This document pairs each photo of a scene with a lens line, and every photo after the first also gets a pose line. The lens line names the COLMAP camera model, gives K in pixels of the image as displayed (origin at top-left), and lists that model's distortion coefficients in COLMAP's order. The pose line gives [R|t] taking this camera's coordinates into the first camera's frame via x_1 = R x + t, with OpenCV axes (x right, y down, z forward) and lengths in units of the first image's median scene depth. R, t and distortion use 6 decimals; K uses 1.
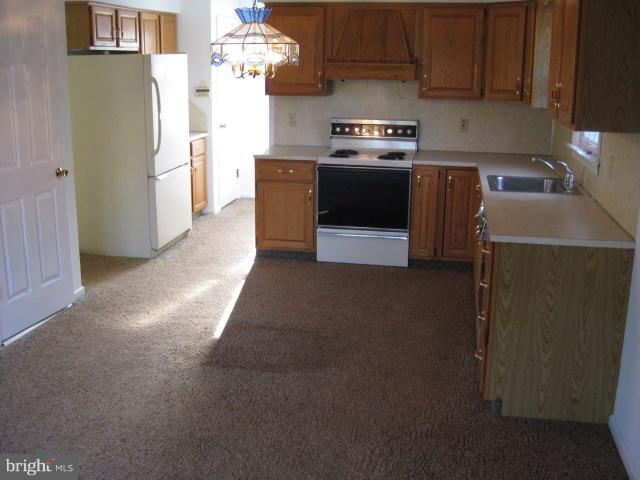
lens RADIAL K [[714.6, 0, 320.0], [0, 714.6, 240.0], [0, 0, 1]] dist [-0.136838, 0.033409]
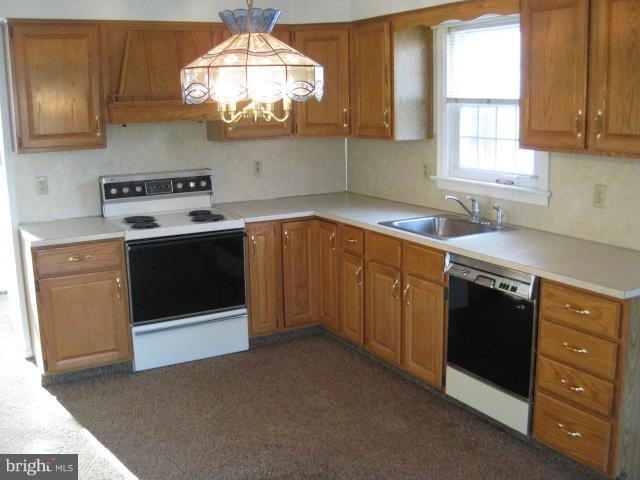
lens RADIAL K [[714.6, 0, 320.0], [0, 714.6, 240.0], [0, 0, 1]] dist [-0.136838, 0.033409]
pose [[0.757343, -0.151908, 0.635103, -0.308746], [0.184669, 0.982689, 0.014832, -0.081589], [-0.626362, 0.106051, 0.772285, 0.320855]]
